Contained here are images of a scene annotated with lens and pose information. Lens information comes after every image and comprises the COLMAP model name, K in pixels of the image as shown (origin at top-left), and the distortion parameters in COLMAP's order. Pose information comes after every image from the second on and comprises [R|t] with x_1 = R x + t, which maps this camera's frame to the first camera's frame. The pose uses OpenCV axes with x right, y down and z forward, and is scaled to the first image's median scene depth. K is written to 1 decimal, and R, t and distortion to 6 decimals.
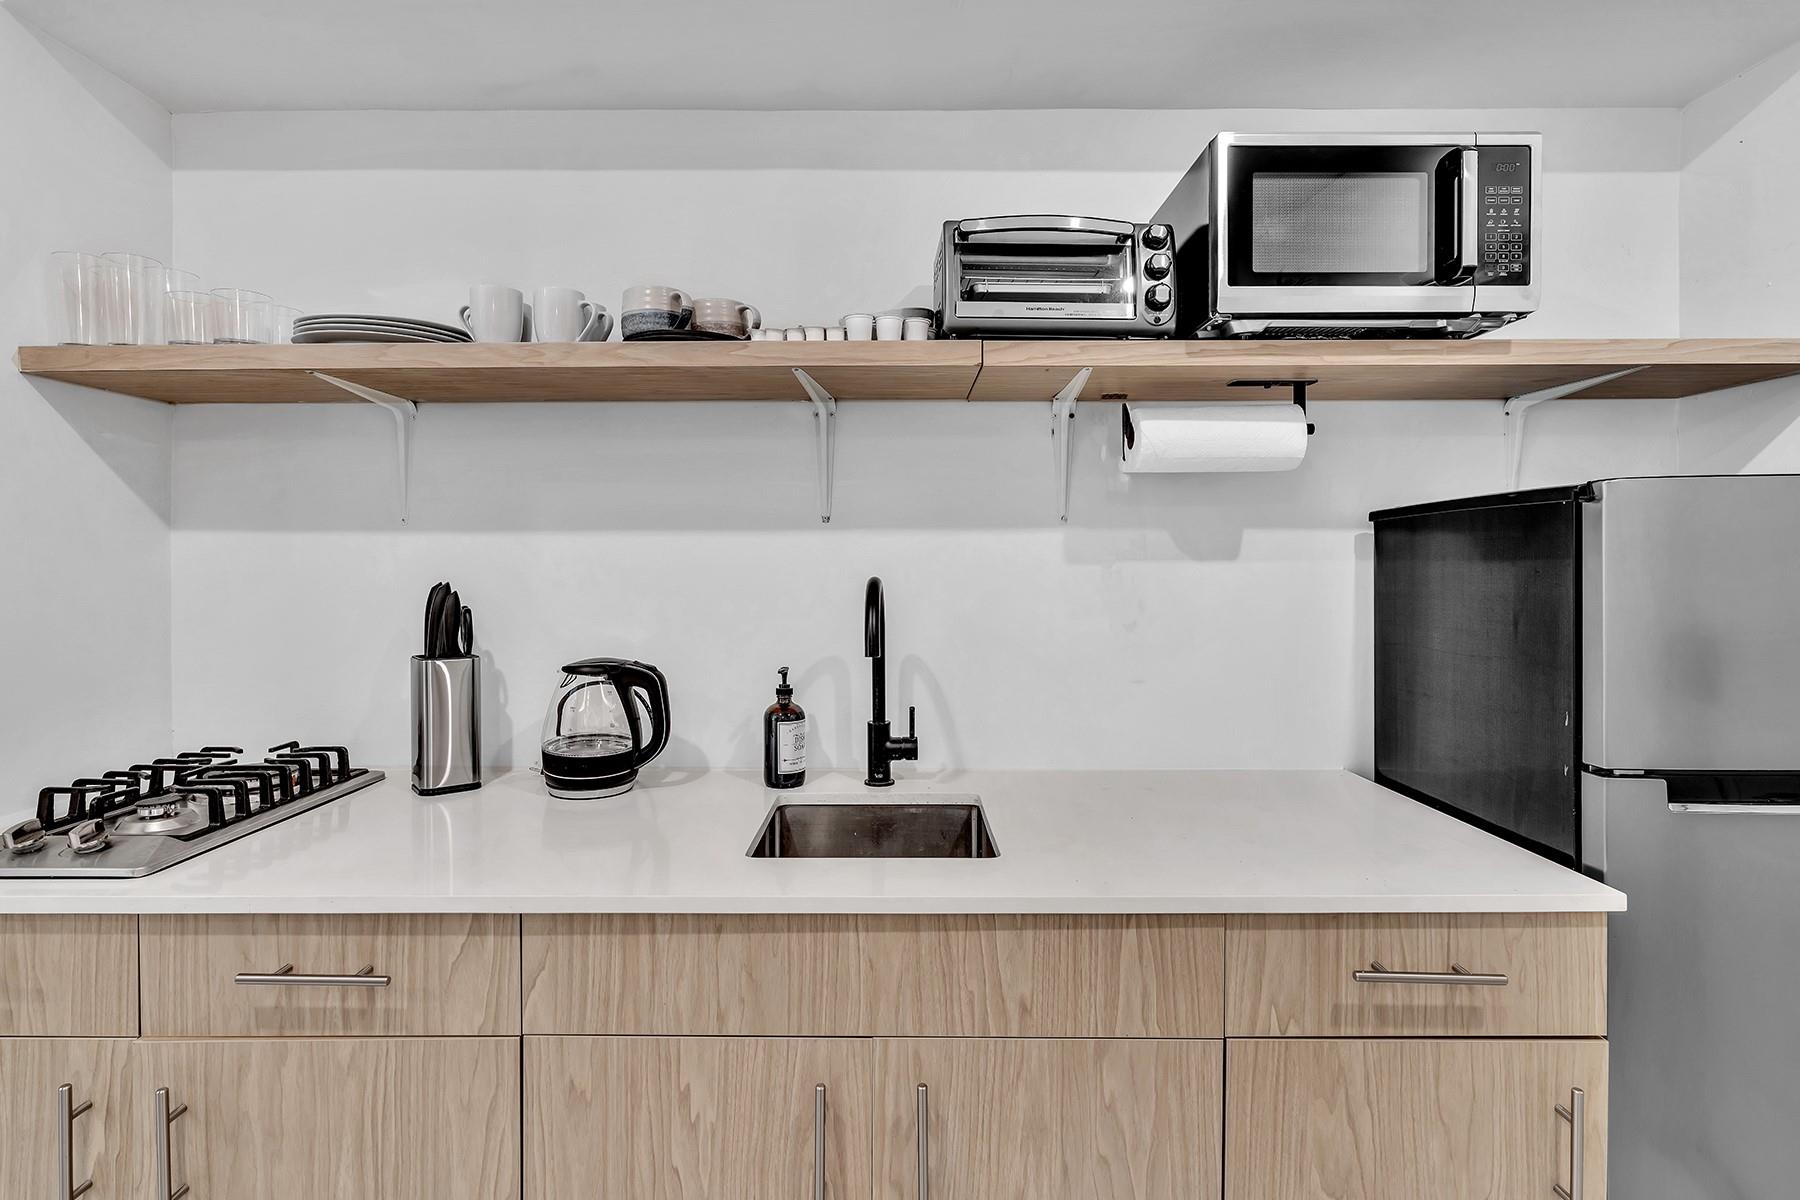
lens RADIAL K [[859.8, 0, 899.8], [0, 859.8, 588.0], [0, 0, 1]] dist [-0.000793, 0.002222]
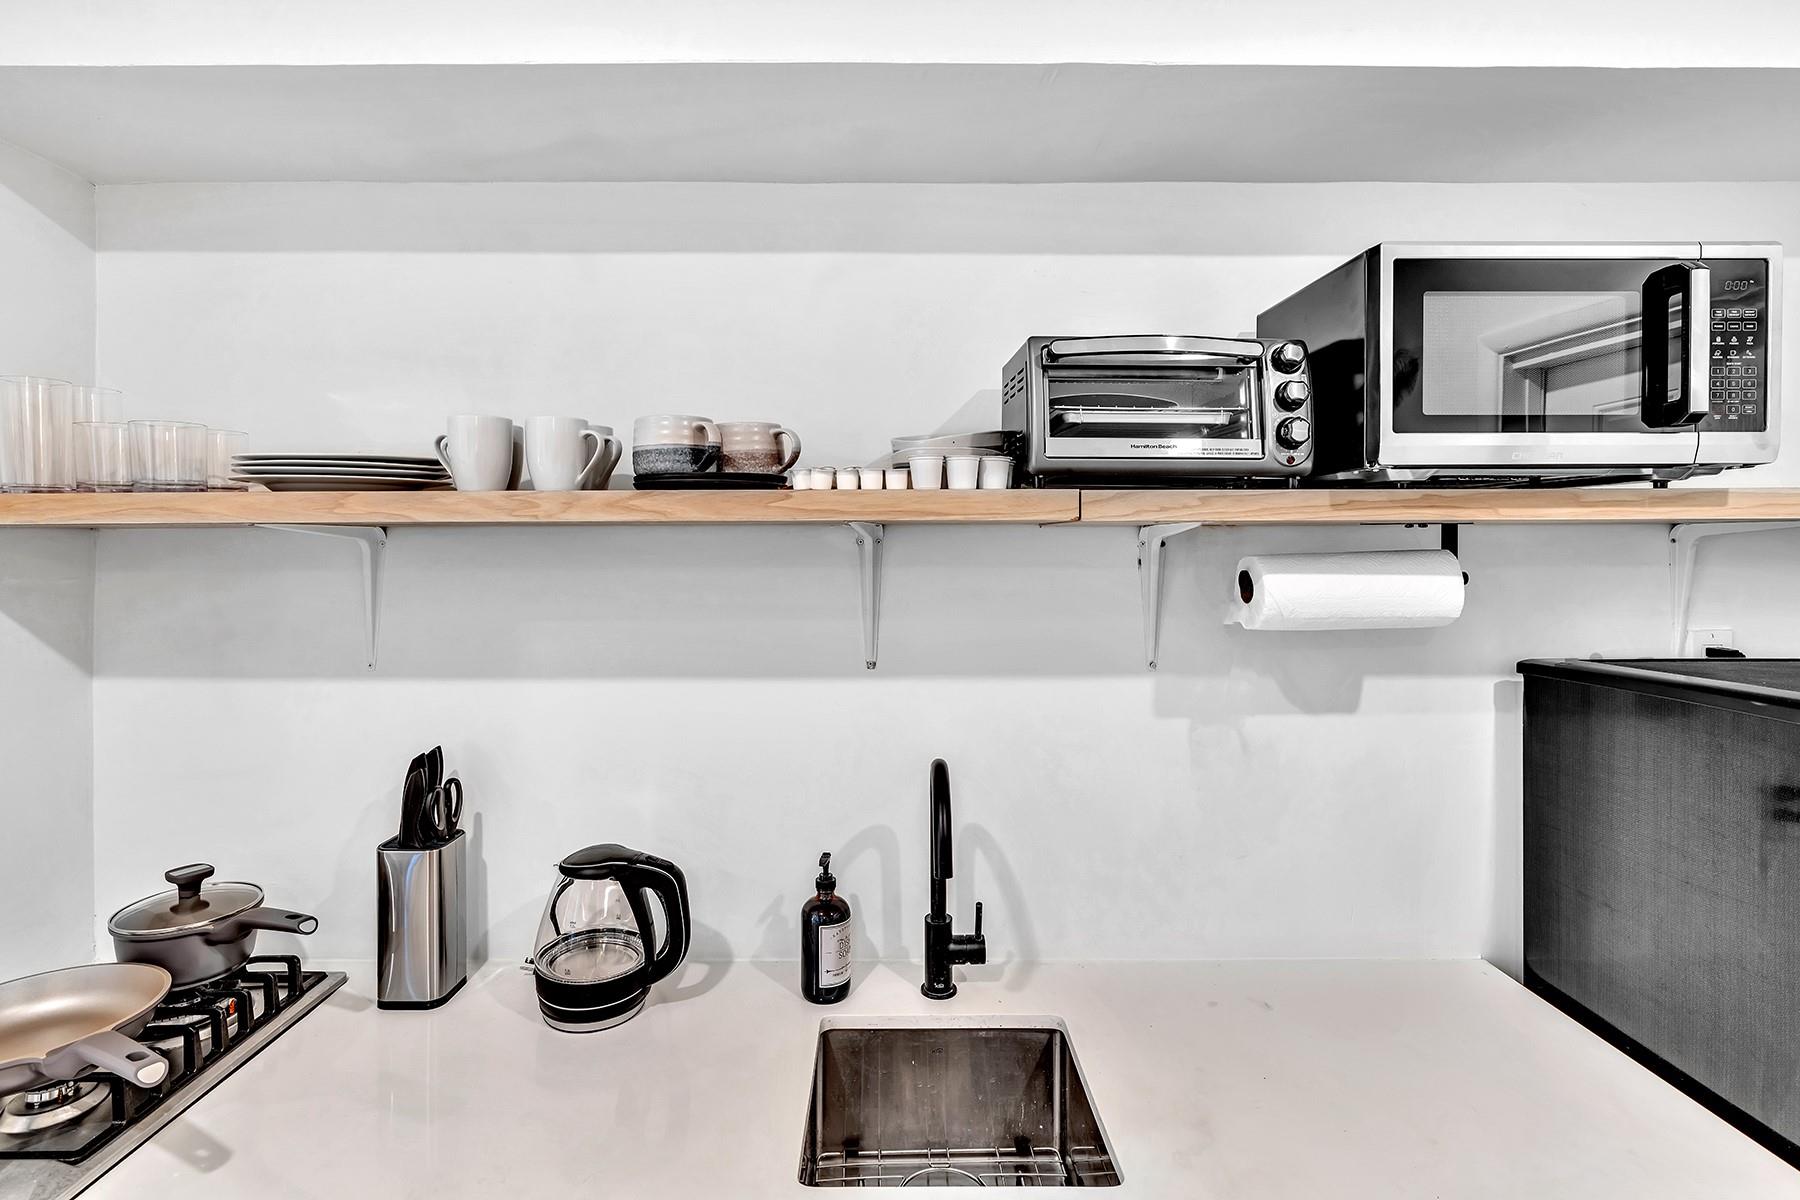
lens RADIAL K [[859.8, 0, 893.3], [0, 859.8, 570.2], [0, 0, 1]] dist [-0.000793, 0.002222]
pose [[0.999989, 0.000167, 0.004661, -0.075930], [-0.000161, 0.999999, -0.001201, -0.191595], [-0.004661, 0.001200, 0.999988, 0.171813]]
